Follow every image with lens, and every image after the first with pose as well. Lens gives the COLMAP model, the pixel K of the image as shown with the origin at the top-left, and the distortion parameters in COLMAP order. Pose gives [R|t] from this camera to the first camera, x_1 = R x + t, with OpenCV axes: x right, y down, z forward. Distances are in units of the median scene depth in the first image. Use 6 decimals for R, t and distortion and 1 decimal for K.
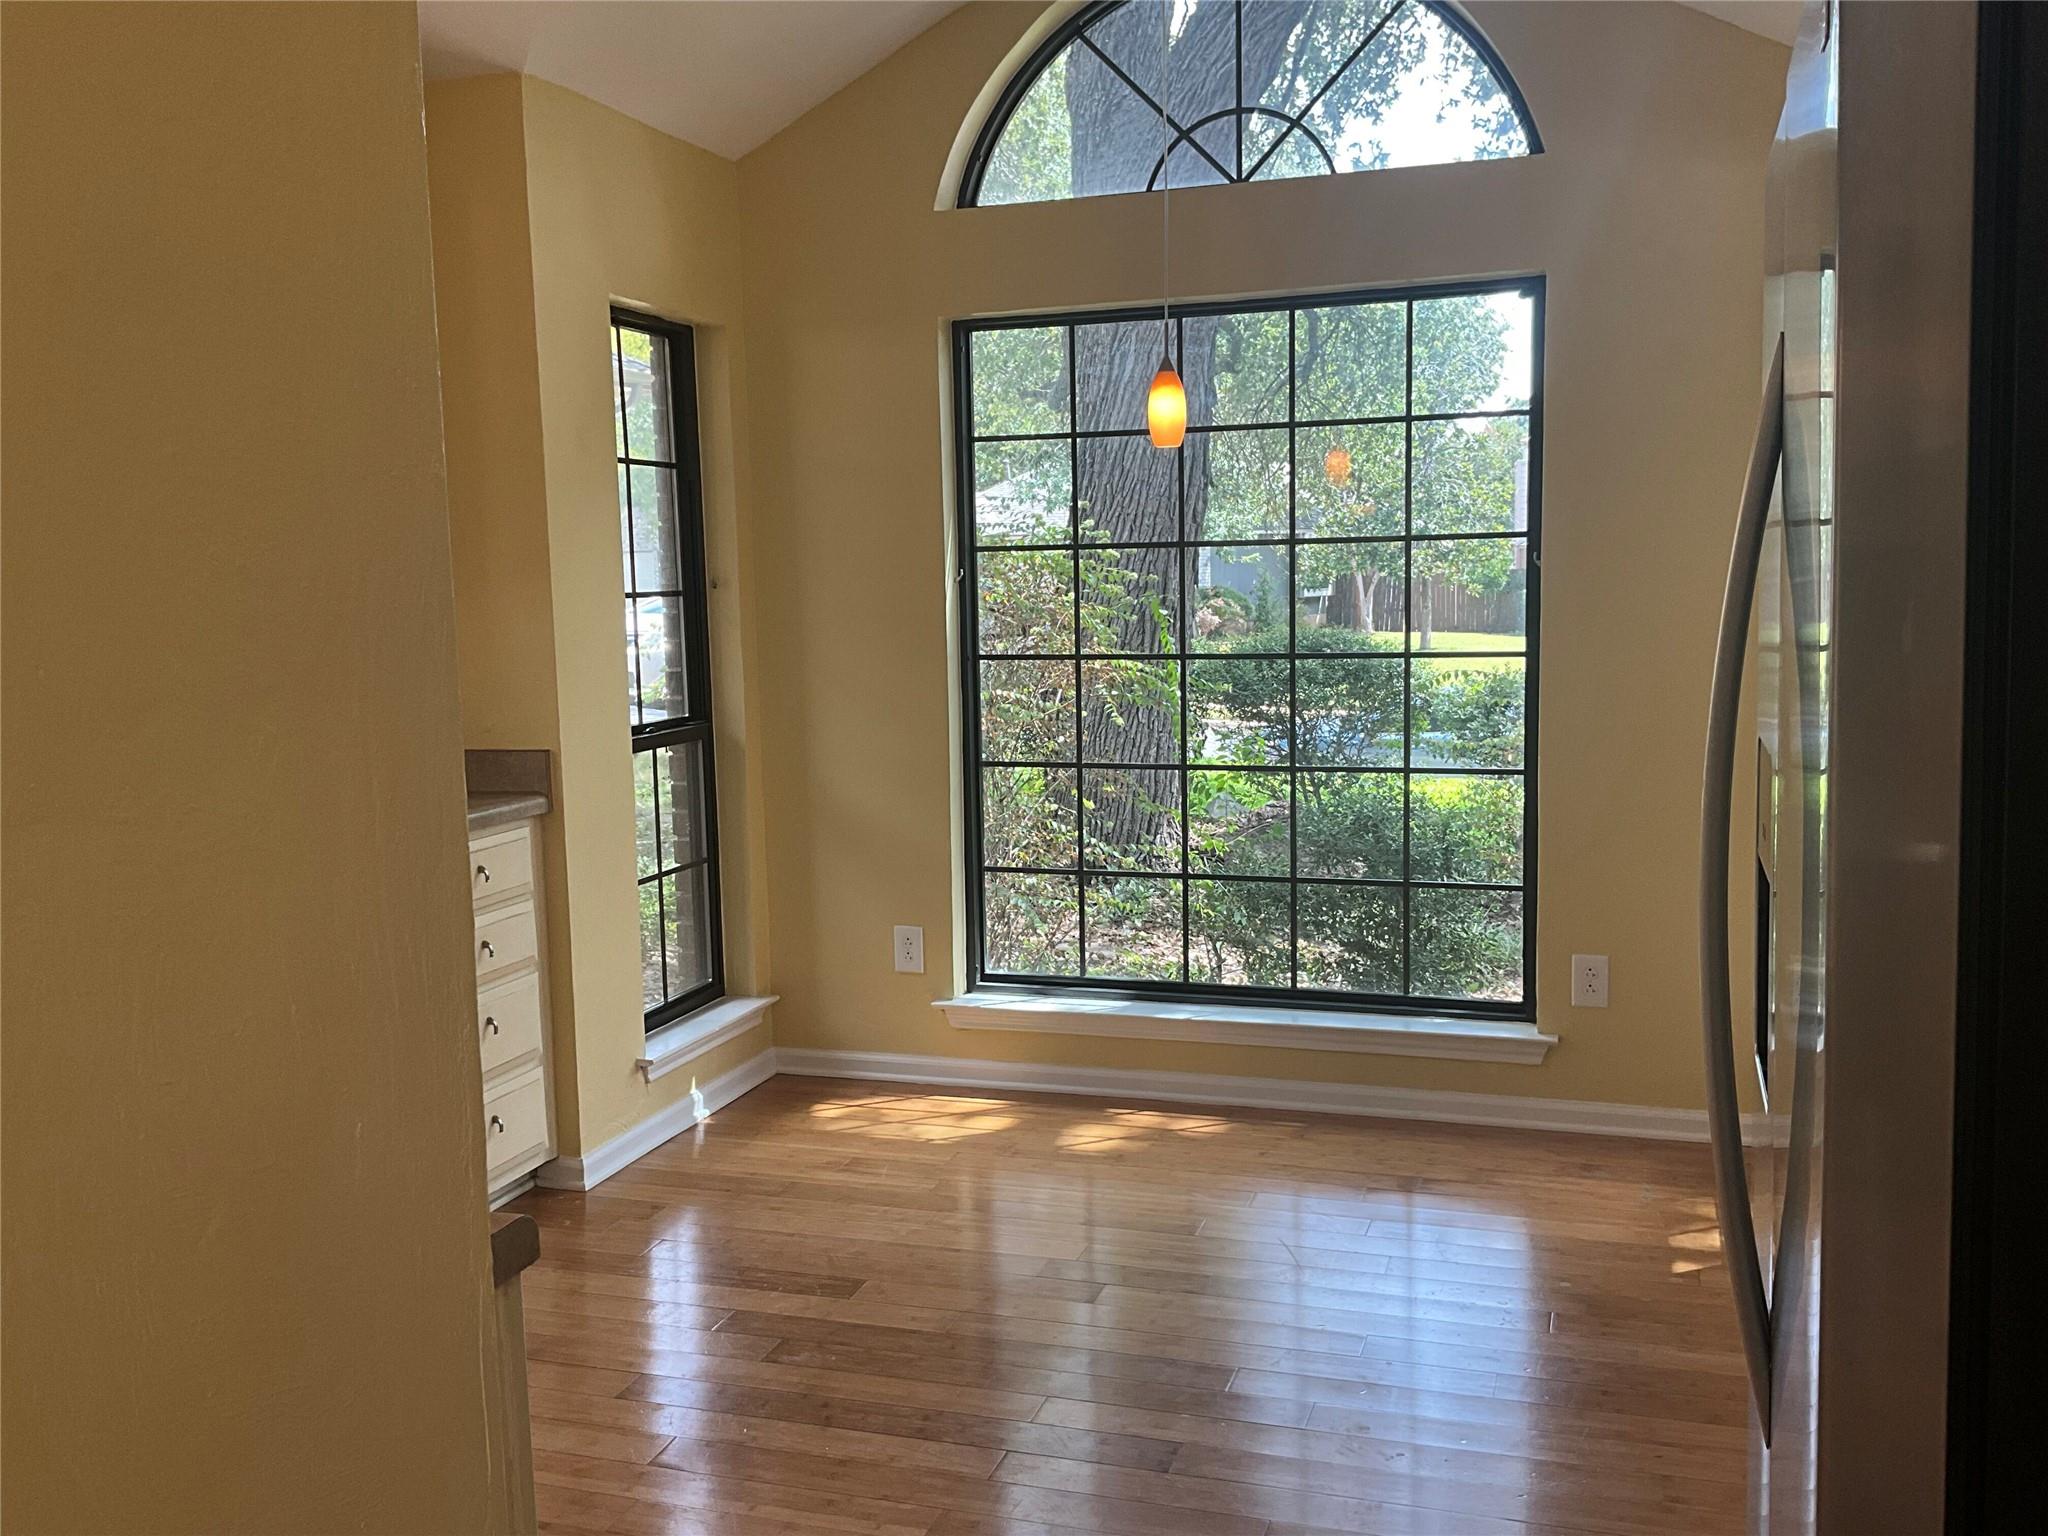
lens RADIAL K [[1791.4, 0, 1019.2], [0, 1791.4, 783.9], [0, 0, 1]] dist [0.079171, -0.082541]
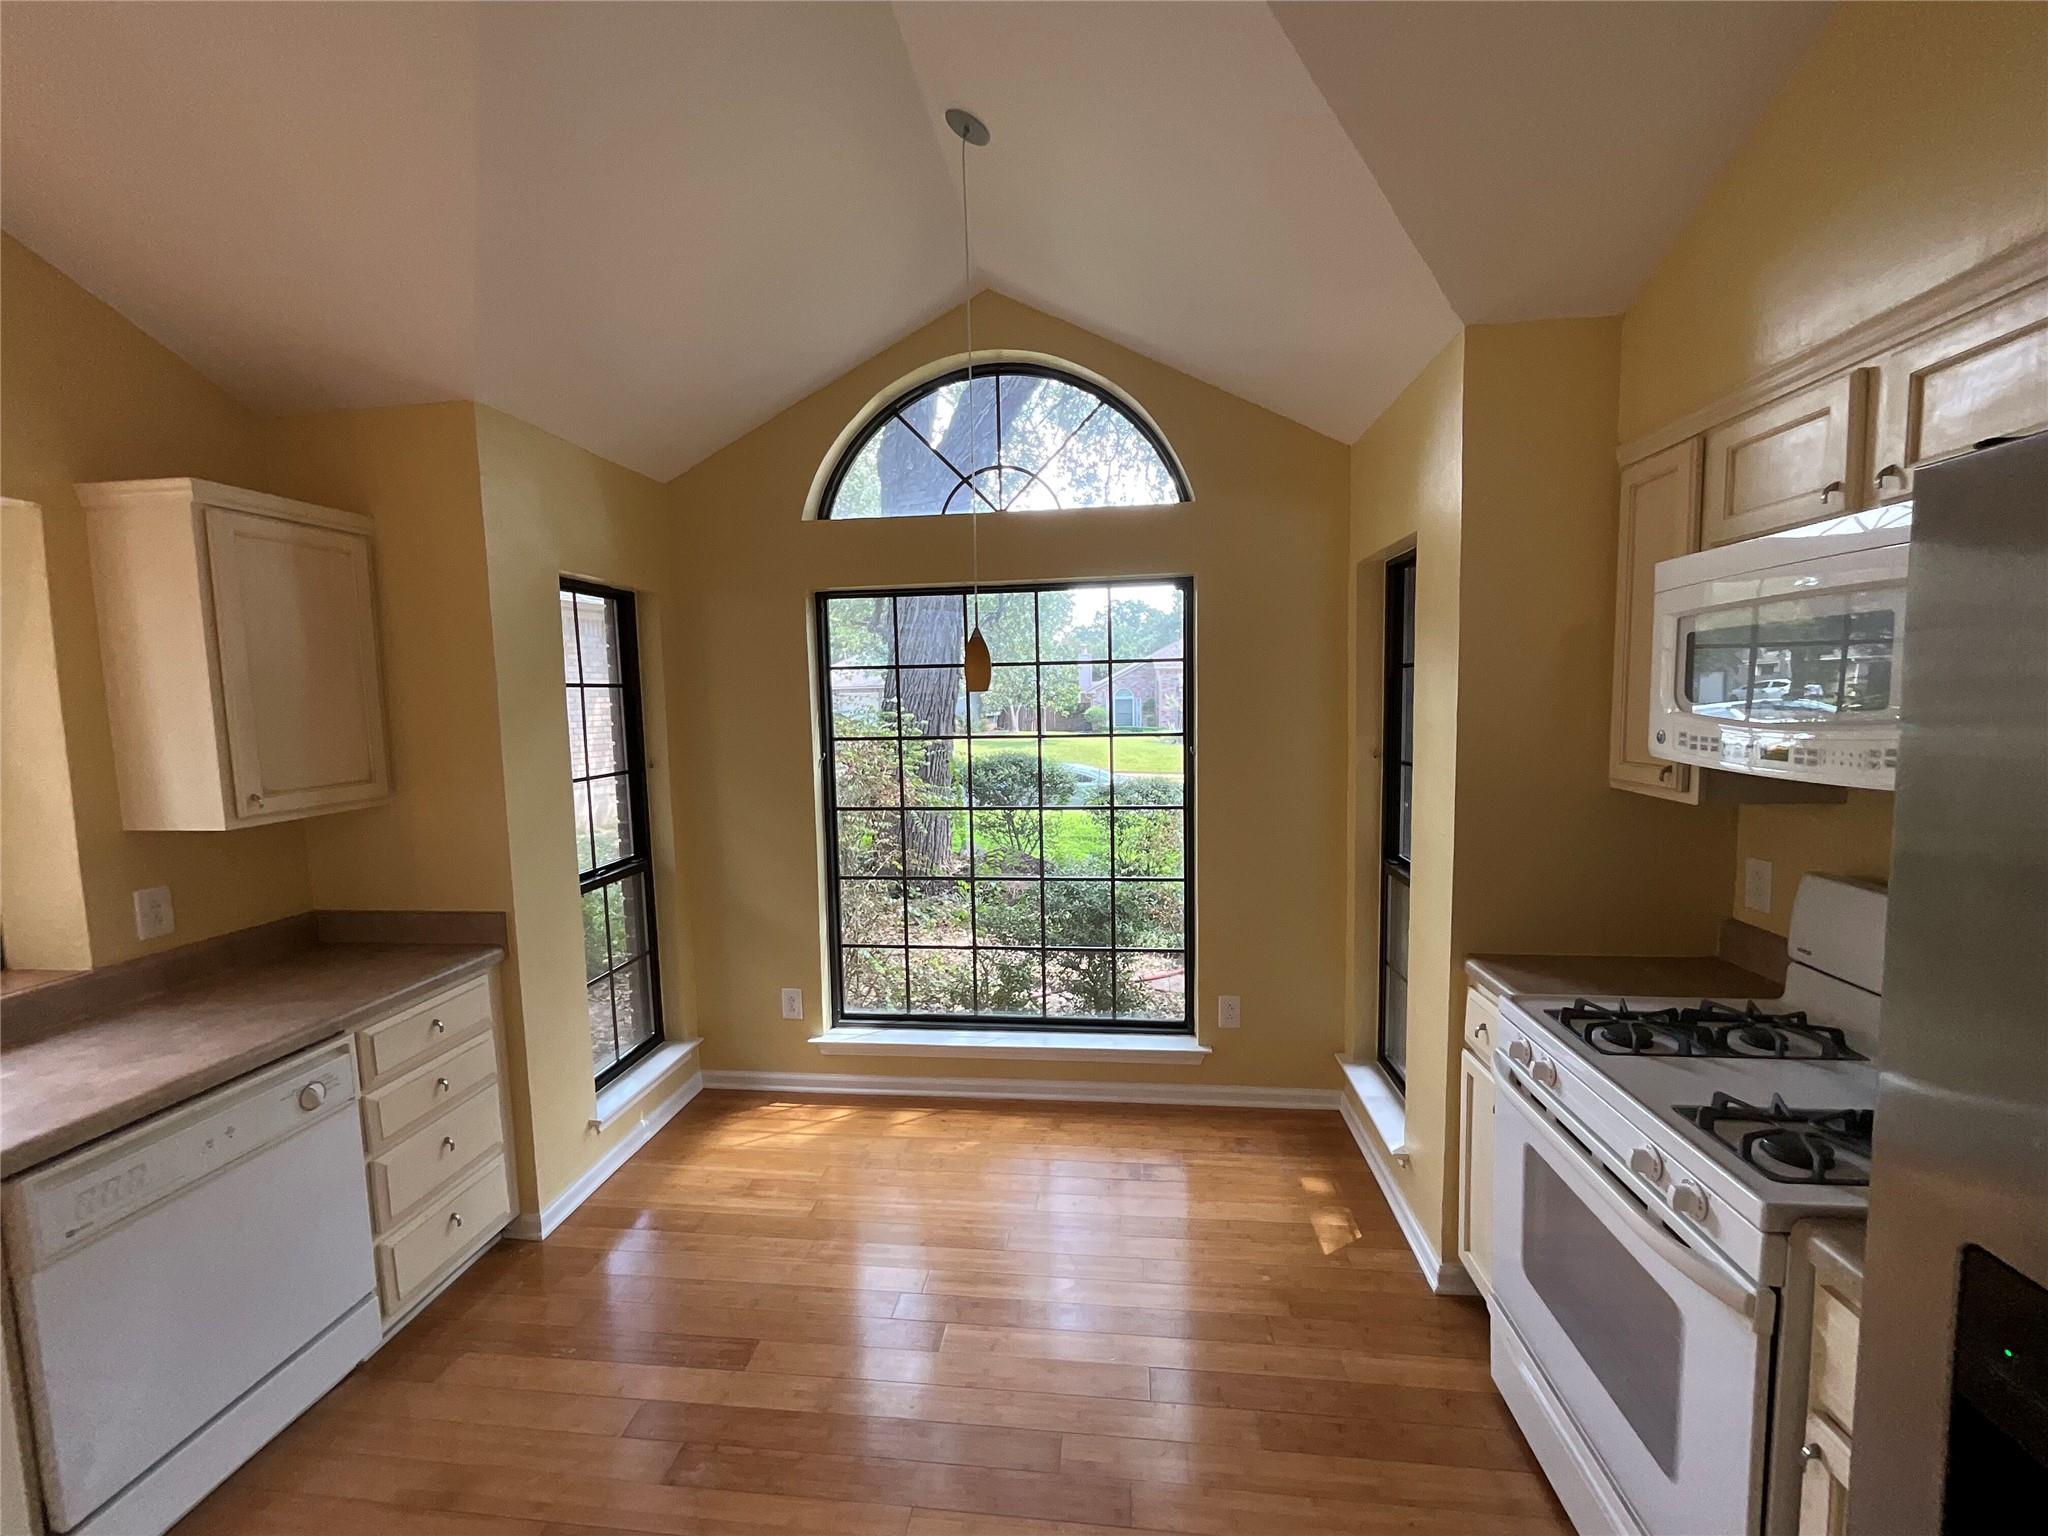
lens RADIAL K [[849.7, 0, 1025.9], [0, 849.7, 782.2], [0, 0, 1]] dist [-0.000453, -0.001318]
pose [[0.979537, -0.017877, 0.200470, -0.009751], [0.022760, 0.999497, -0.022083, -0.079073], [-0.199974, 0.026193, 0.979451, 0.272701]]
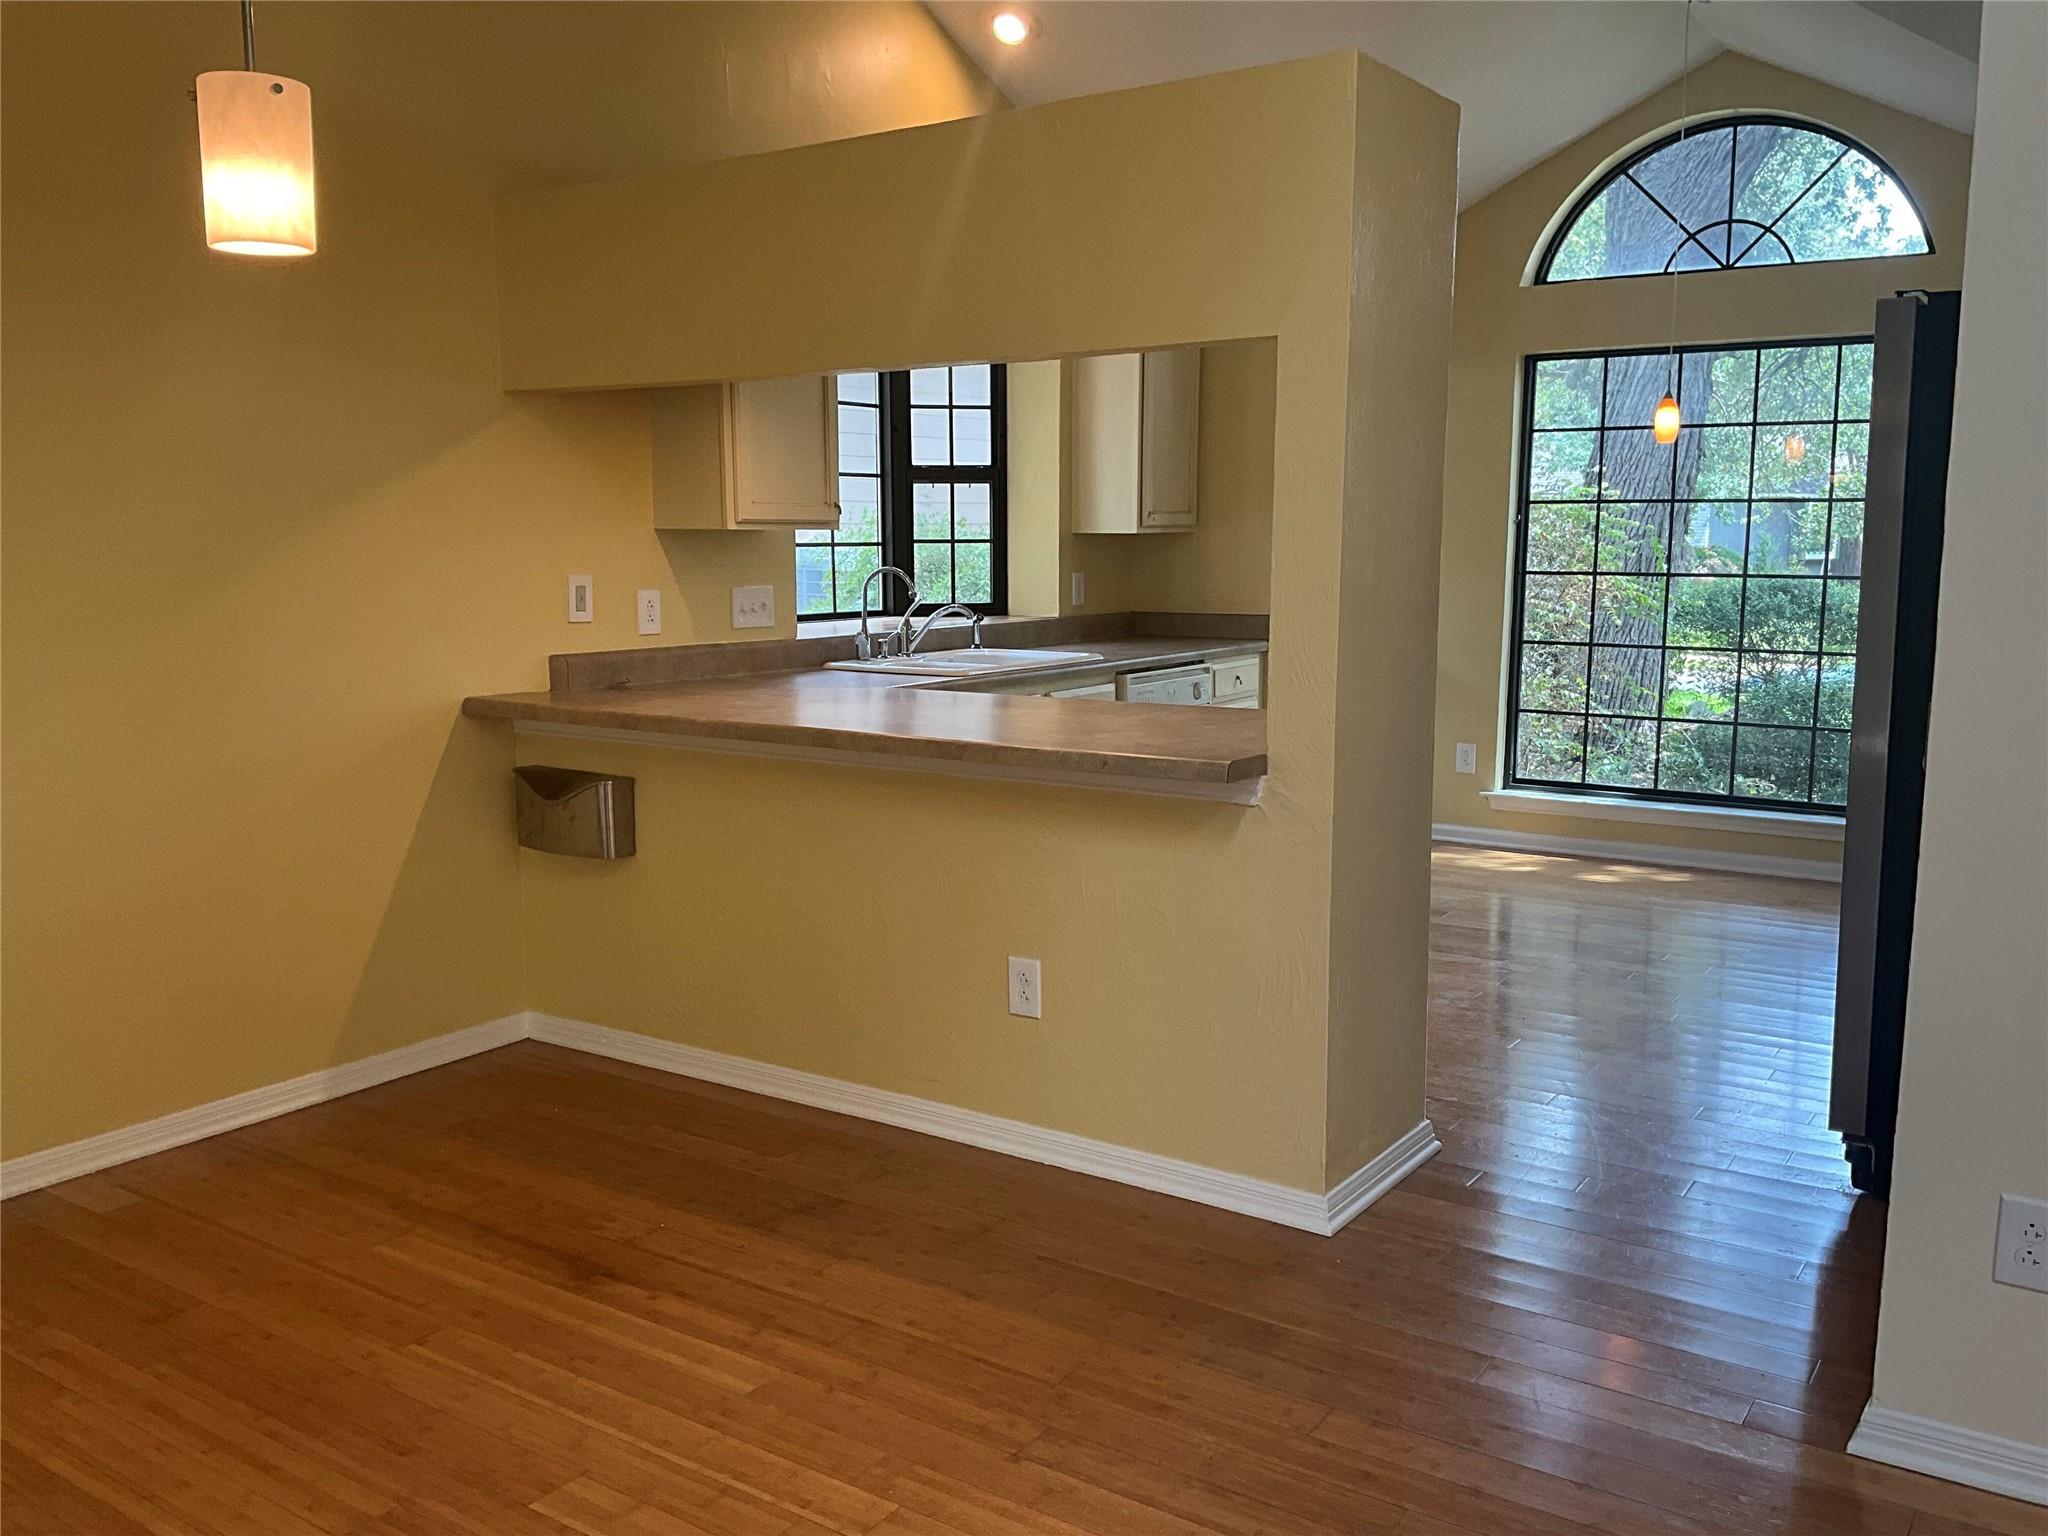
lens RADIAL K [[1658.7, 0, 1004.8], [0, 1658.7, 788.2], [0, 0, 1]] dist [0.004350, -0.031066]
pose [[0.957512, 0.065713, -0.280808, -0.042004], [-0.053710, 0.997292, 0.050237, 0.071765], [0.283349, -0.033021, 0.958448, -0.537968]]
